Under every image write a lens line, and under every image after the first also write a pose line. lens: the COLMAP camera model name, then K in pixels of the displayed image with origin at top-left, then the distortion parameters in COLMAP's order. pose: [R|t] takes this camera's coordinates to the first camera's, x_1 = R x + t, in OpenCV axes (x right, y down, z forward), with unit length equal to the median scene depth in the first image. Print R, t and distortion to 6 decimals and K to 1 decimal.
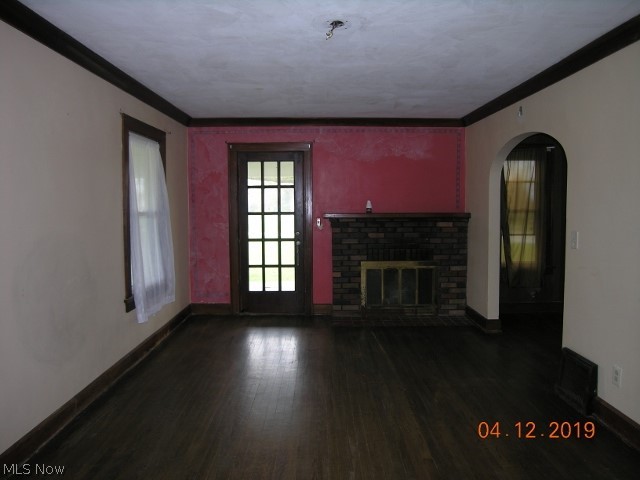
lens RADIAL K [[452.8, 0, 319.1], [0, 452.8, 237.0], [0, 0, 1]] dist [-0.061993, 0.003345]
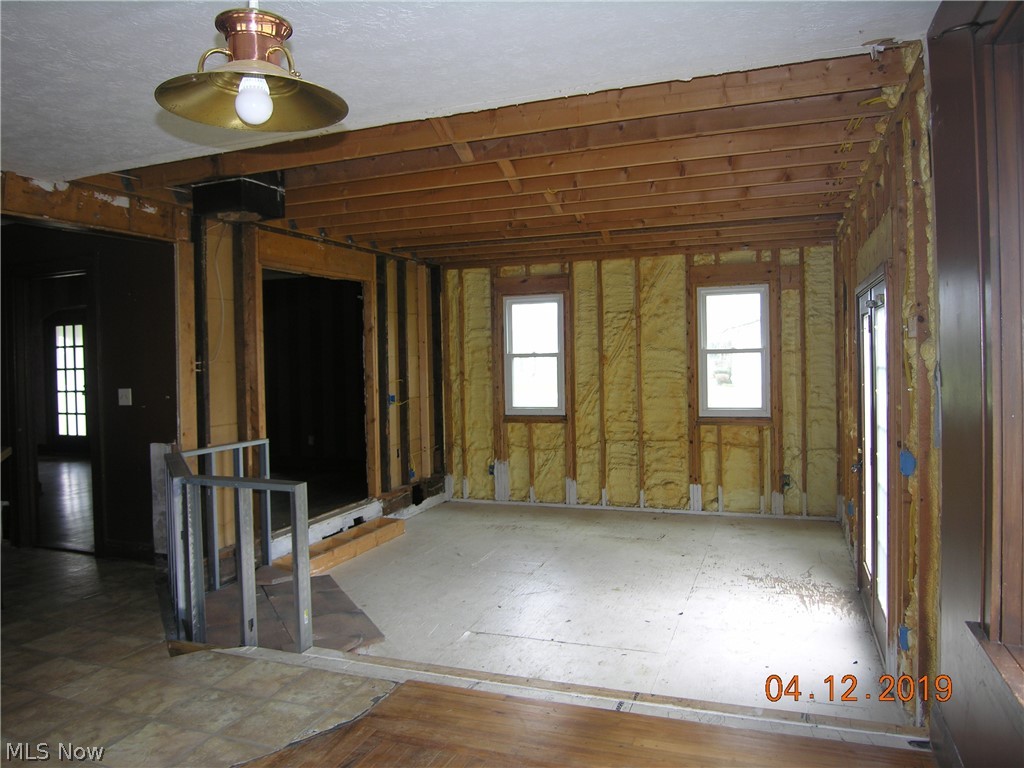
lens RADIAL K [[724.5, 0, 513.3], [0, 724.5, 366.7], [0, 0, 1]] dist [-0.061993, 0.003345]
pose [[0.939328, -0.002886, -0.343009, 1.621952], [-0.008583, 0.999454, -0.031913, -0.009661], [0.342913, 0.032921, 0.938790, -0.340094]]
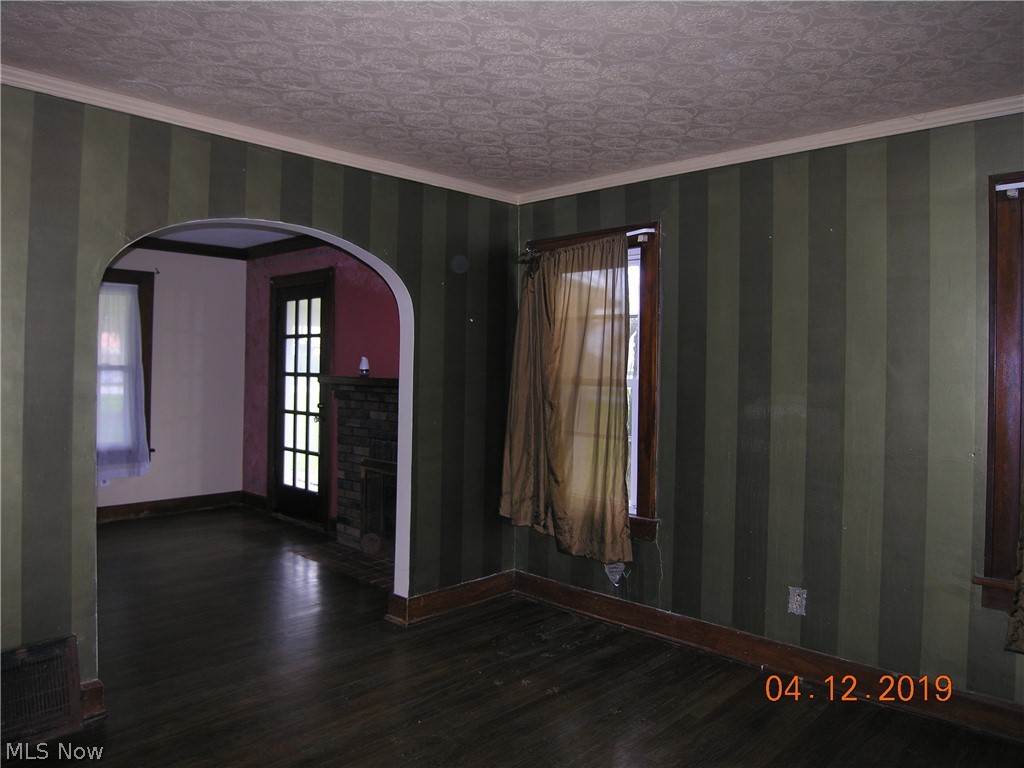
lens RADIAL K [[724.5, 0, 511.3], [0, 724.5, 379.3], [0, 0, 1]] dist [-0.061993, 0.003345]
pose [[0.723167, 0.028692, -0.690077, 0.883931], [-0.067875, 0.997253, -0.029666, -0.034174], [0.687330, 0.068293, 0.723128, 0.428213]]
